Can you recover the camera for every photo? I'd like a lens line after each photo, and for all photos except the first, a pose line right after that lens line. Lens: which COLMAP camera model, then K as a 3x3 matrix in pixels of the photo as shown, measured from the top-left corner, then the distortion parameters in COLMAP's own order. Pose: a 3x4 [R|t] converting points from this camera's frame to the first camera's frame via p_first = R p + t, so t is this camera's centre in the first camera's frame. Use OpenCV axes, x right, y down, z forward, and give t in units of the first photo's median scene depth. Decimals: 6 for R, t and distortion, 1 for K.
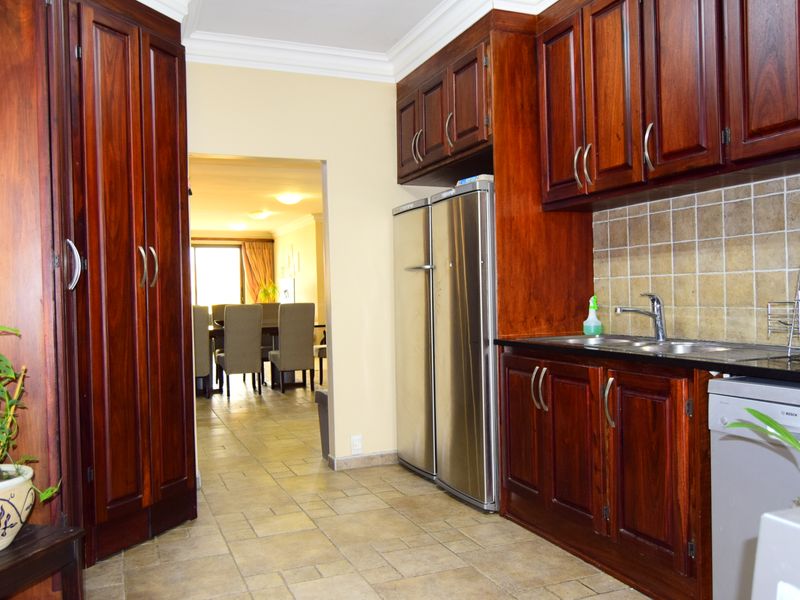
lens RADIAL K [[697.4, 0, 400.7], [0, 697.4, 298.4], [0, 0, 1]] dist [-0.019705, 0.009135]
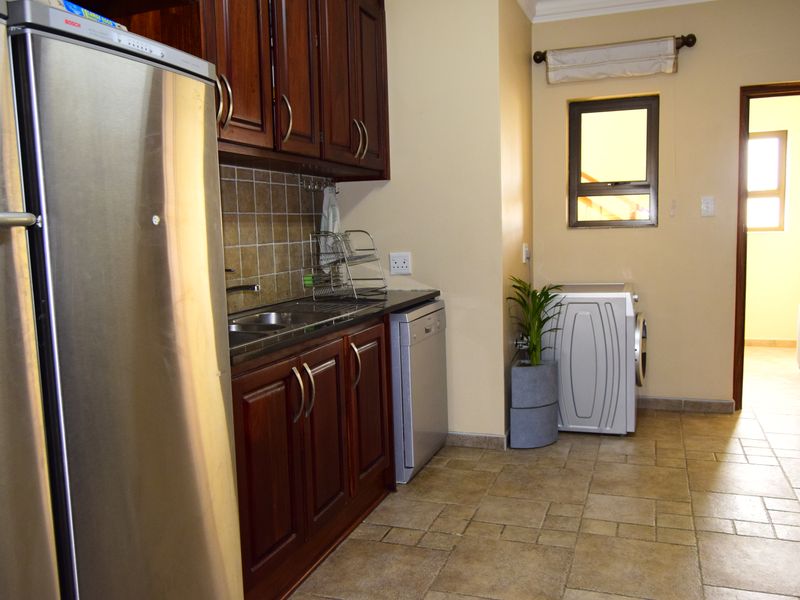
lens RADIAL K [[697.4, 0, 401.1], [0, 697.4, 302.8], [0, 0, 1]] dist [-0.019705, 0.009135]
pose [[-0.738955, -0.028490, 0.673152, -0.449051], [0.050859, 0.993896, 0.097897, -0.045296], [-0.671832, 0.106578, -0.732996, 1.676058]]
